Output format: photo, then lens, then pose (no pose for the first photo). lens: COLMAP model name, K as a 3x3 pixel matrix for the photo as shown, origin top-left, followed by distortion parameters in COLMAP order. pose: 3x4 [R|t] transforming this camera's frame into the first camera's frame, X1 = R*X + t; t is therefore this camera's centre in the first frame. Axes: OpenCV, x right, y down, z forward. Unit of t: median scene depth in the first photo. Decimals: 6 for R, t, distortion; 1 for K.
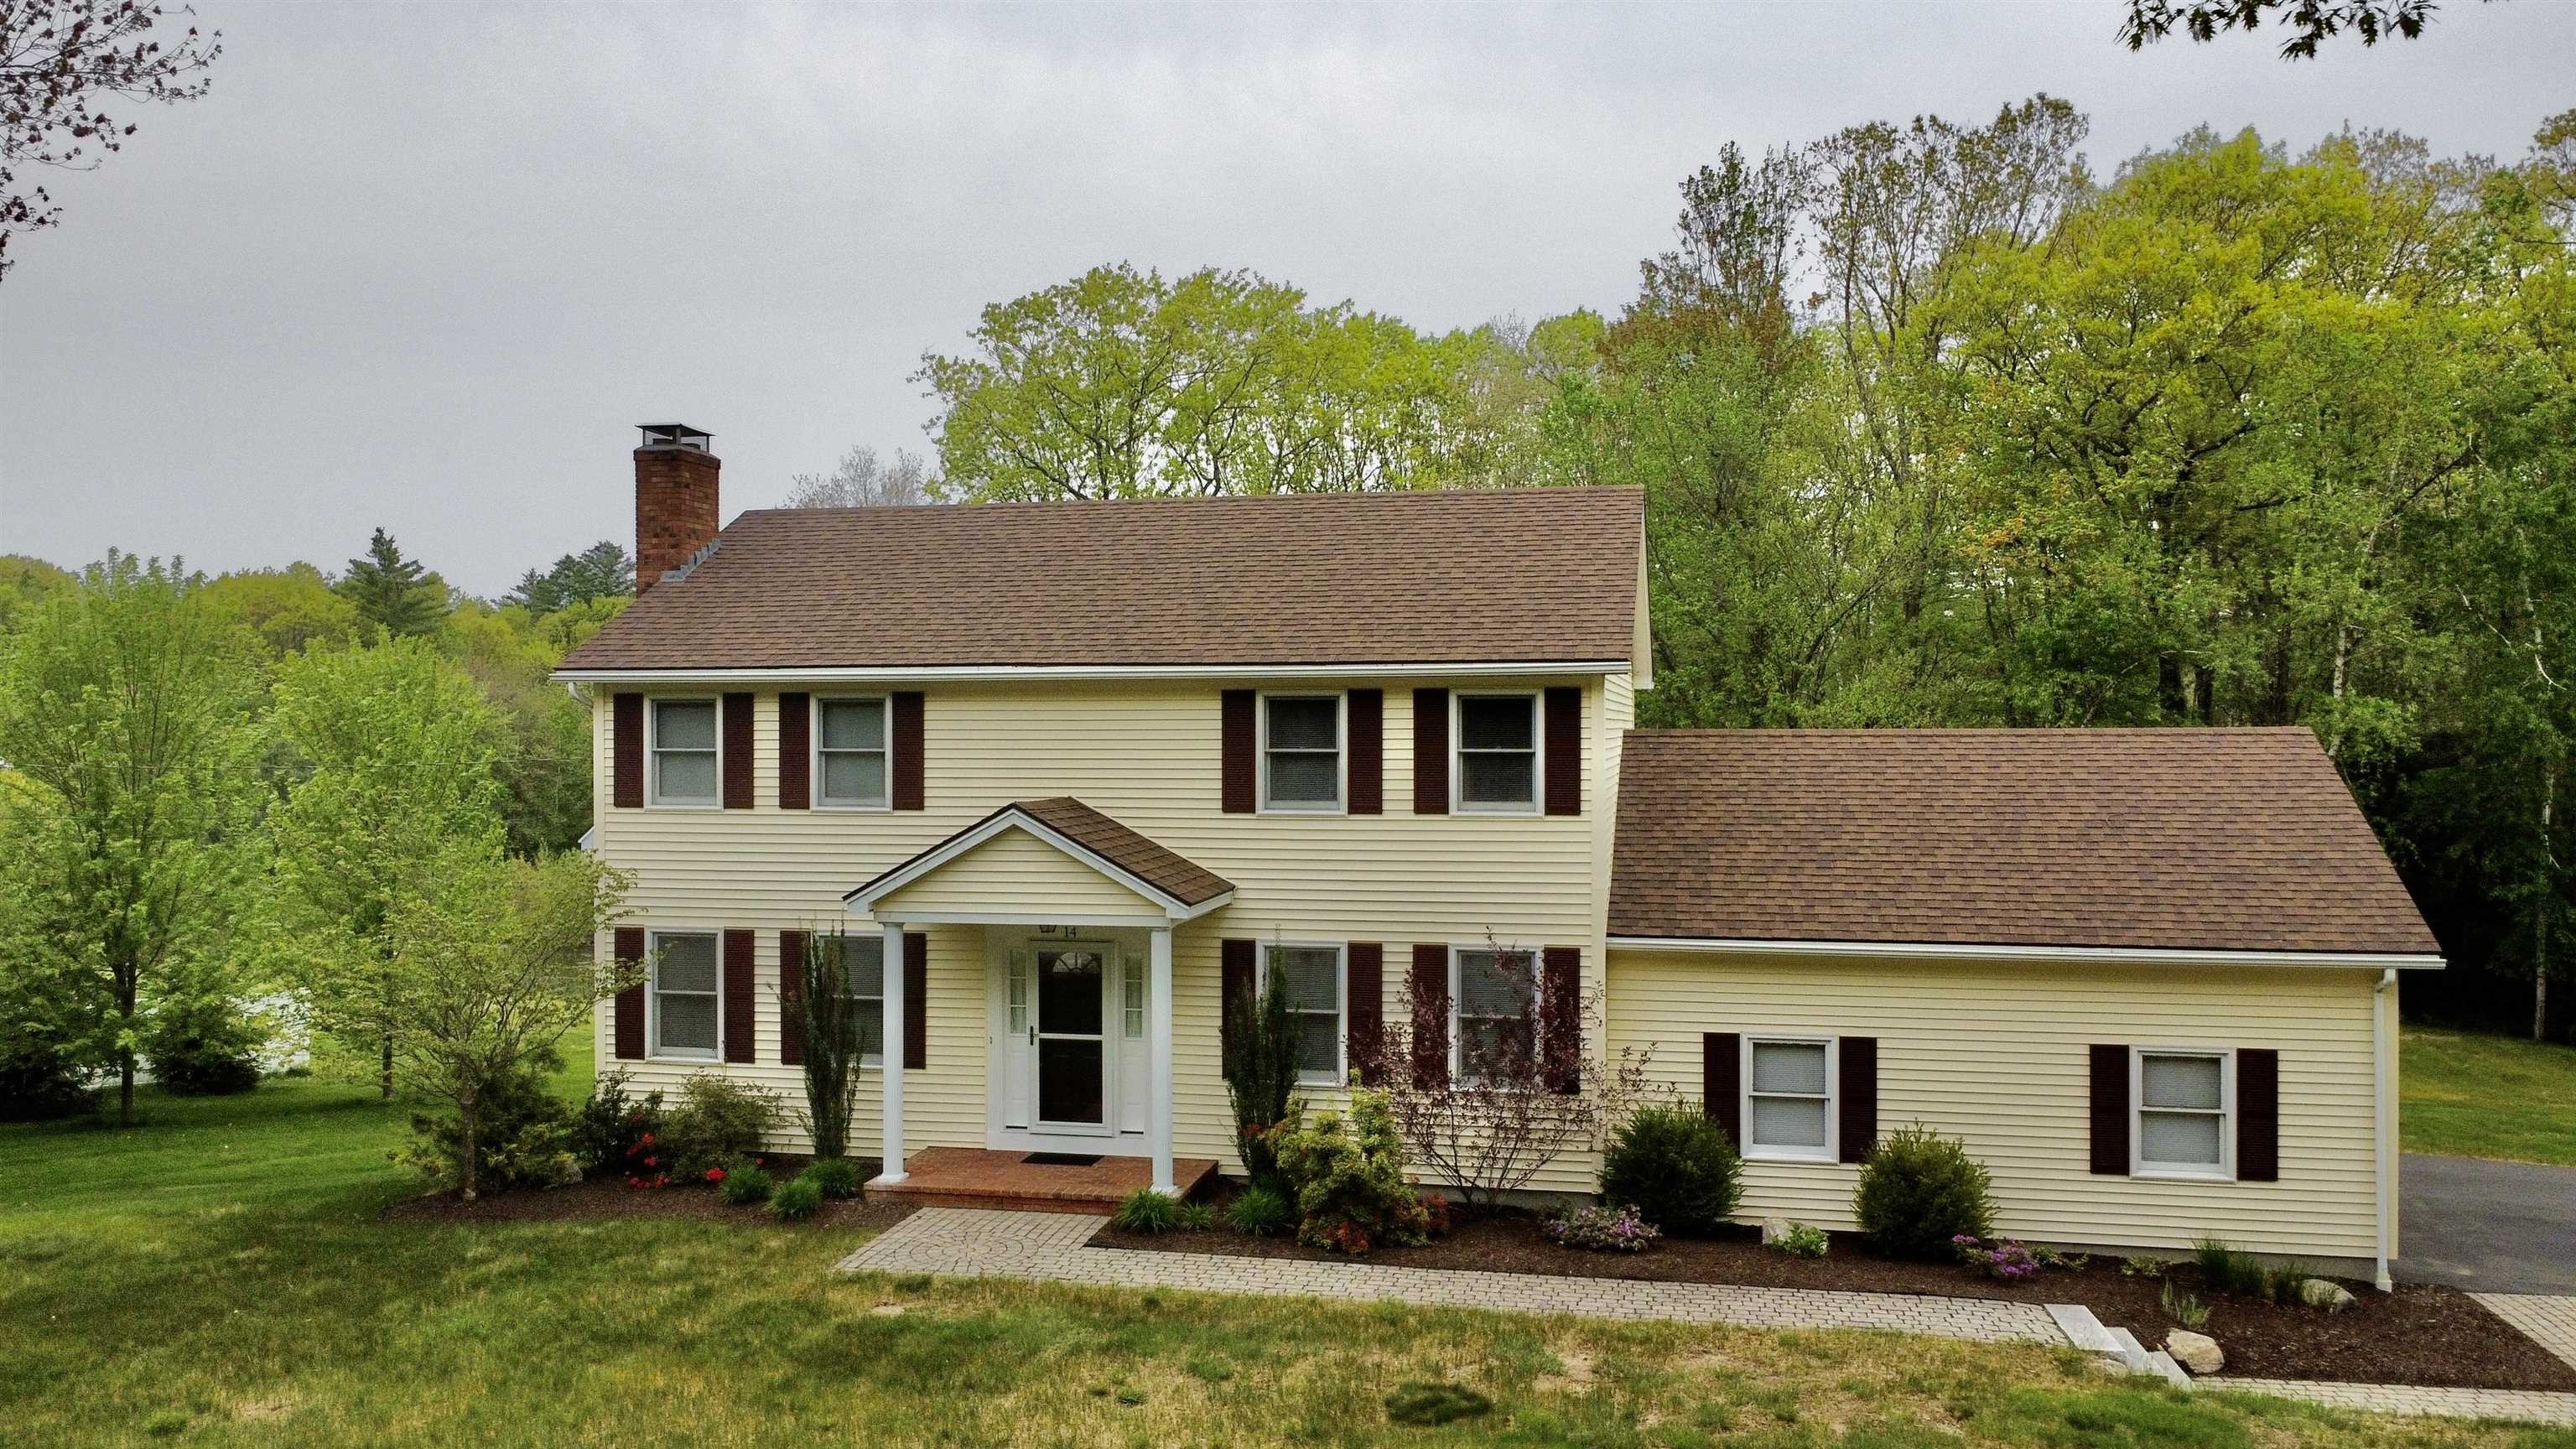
lens RADIAL K [[1920.0, 0, 1288.0], [0, 1920.0, 724.5], [0, 0, 1]] dist [-0.002817, 0.004643]
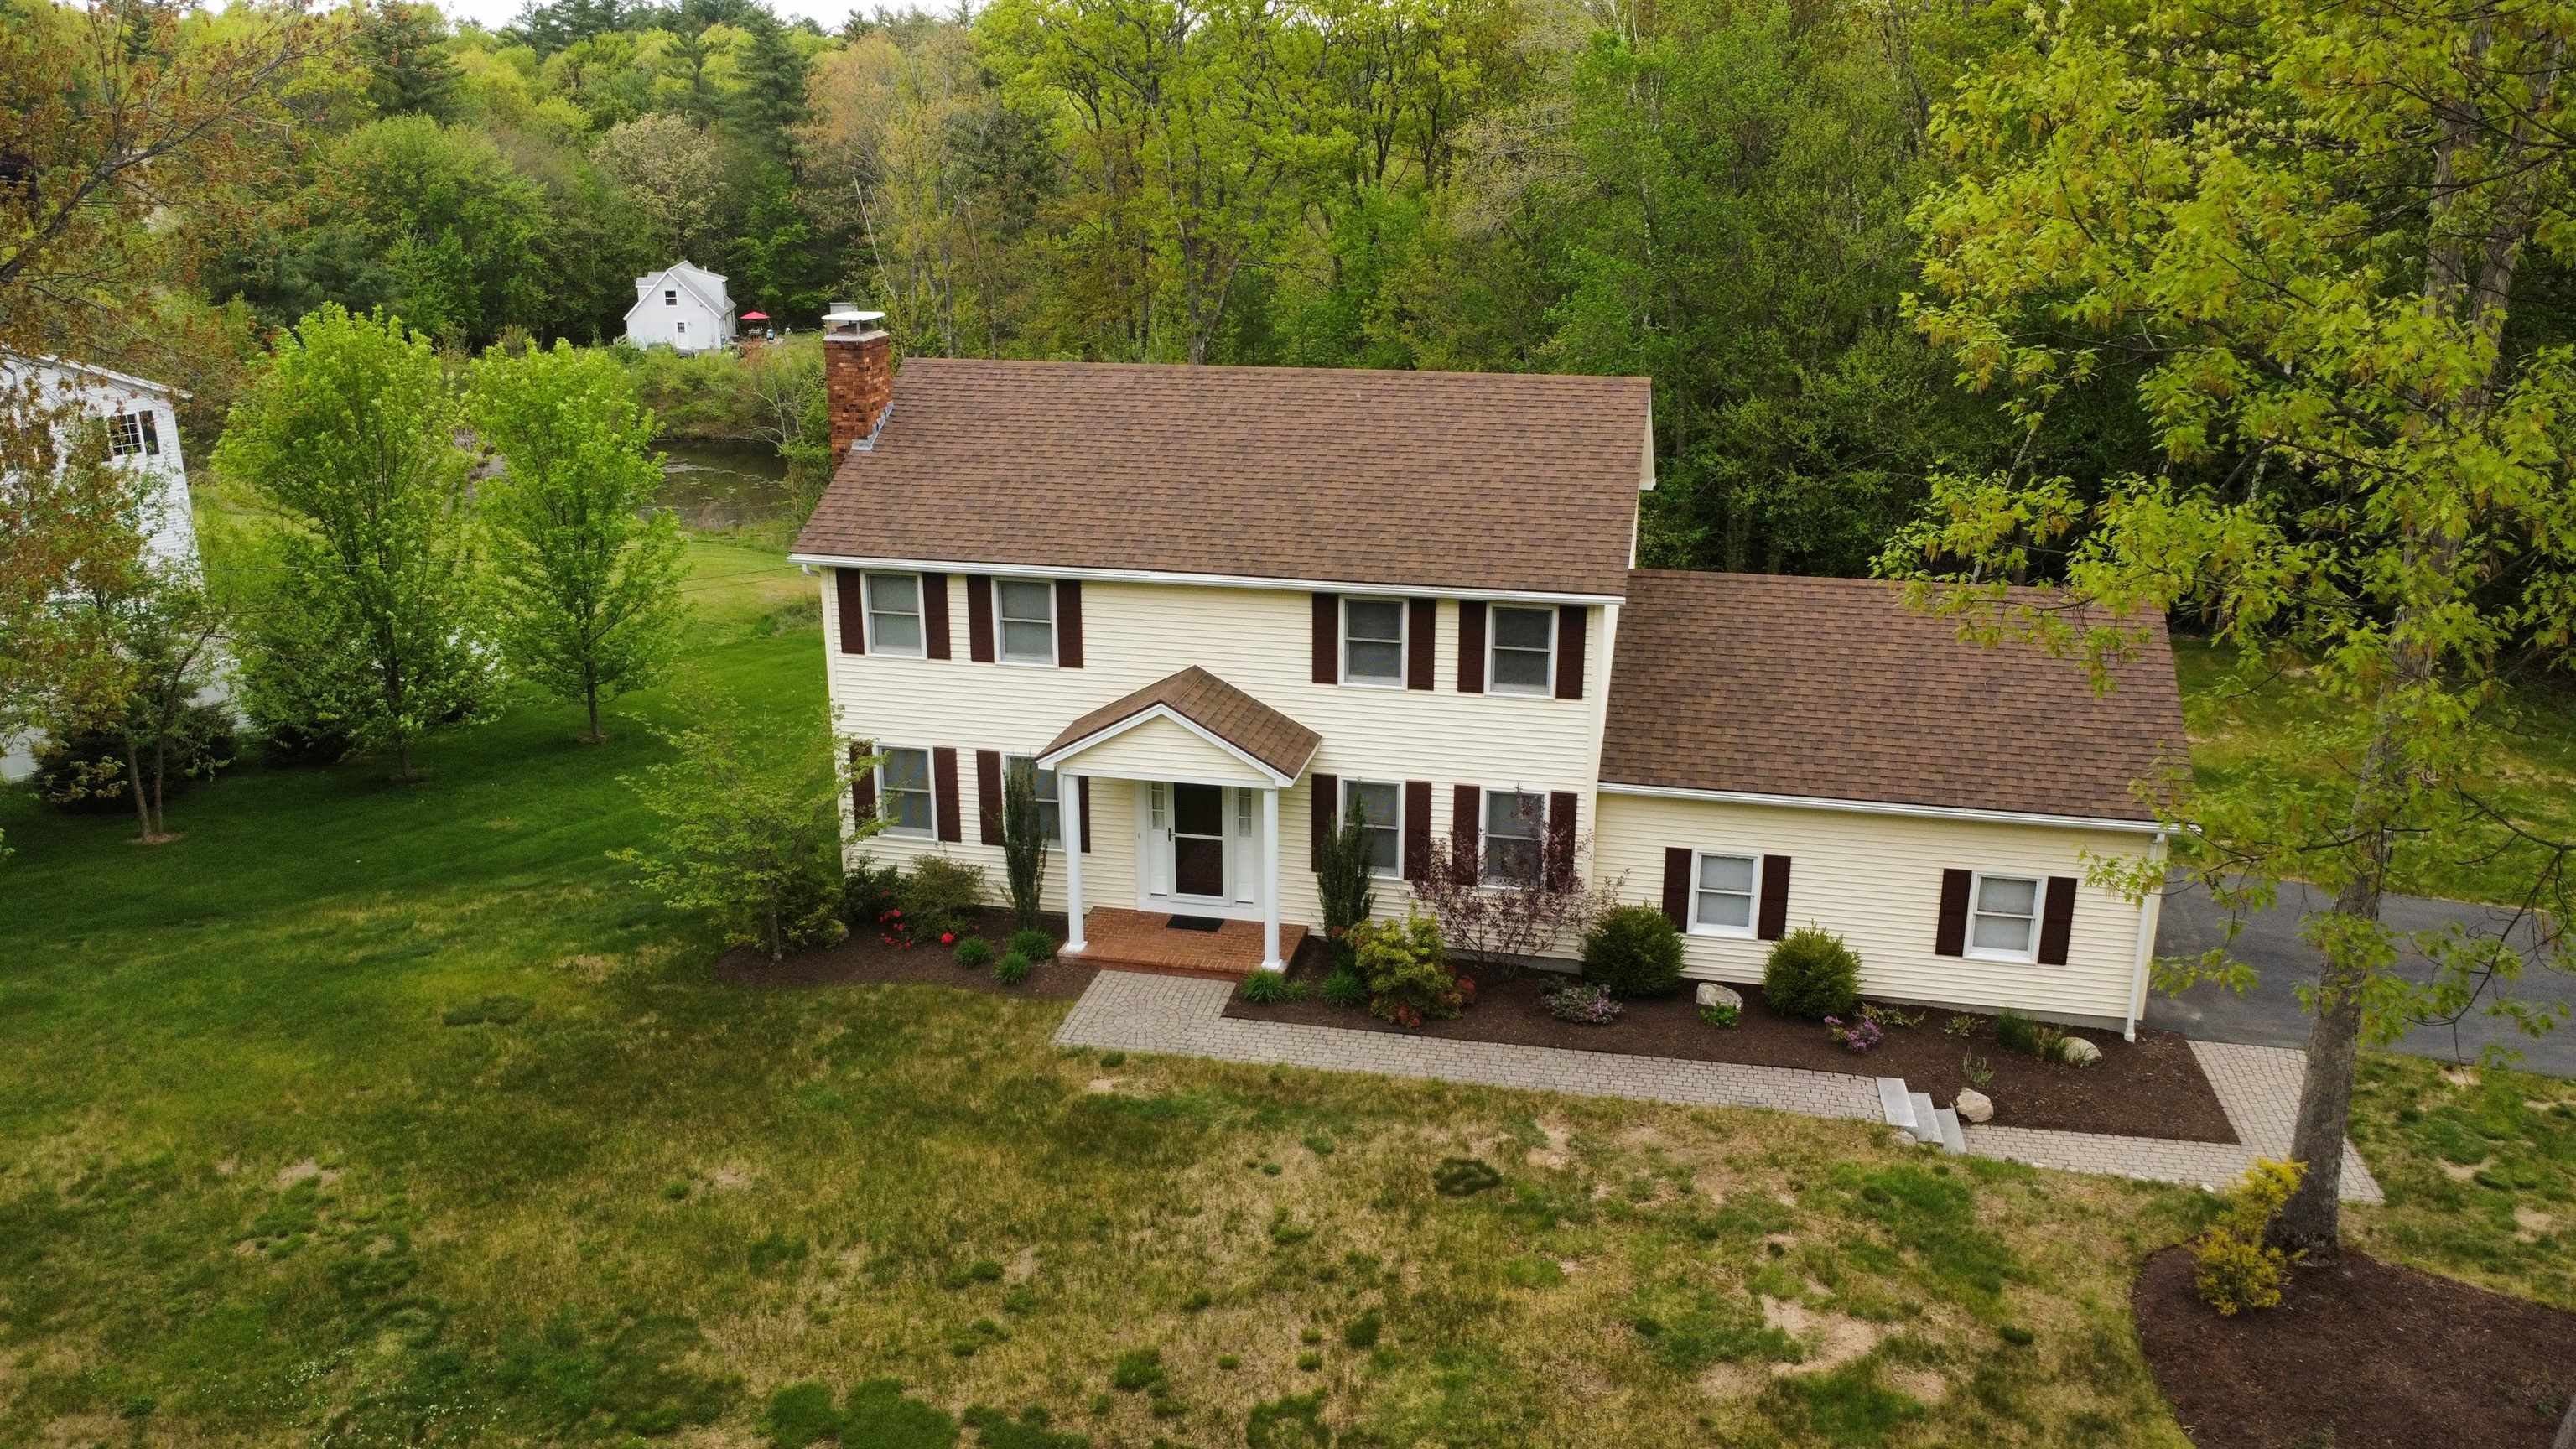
lens RADIAL K [[1920.0, 0, 1288.0], [0, 1920.0, 724.5], [0, 0, 1]] dist [-0.002817, 0.004643]
pose [[0.999925, 0.003948, -0.011560, -0.037082], [-0.000307, 0.954159, 0.299301, -0.337660], [0.012211, -0.299275, 0.954089, -0.284077]]
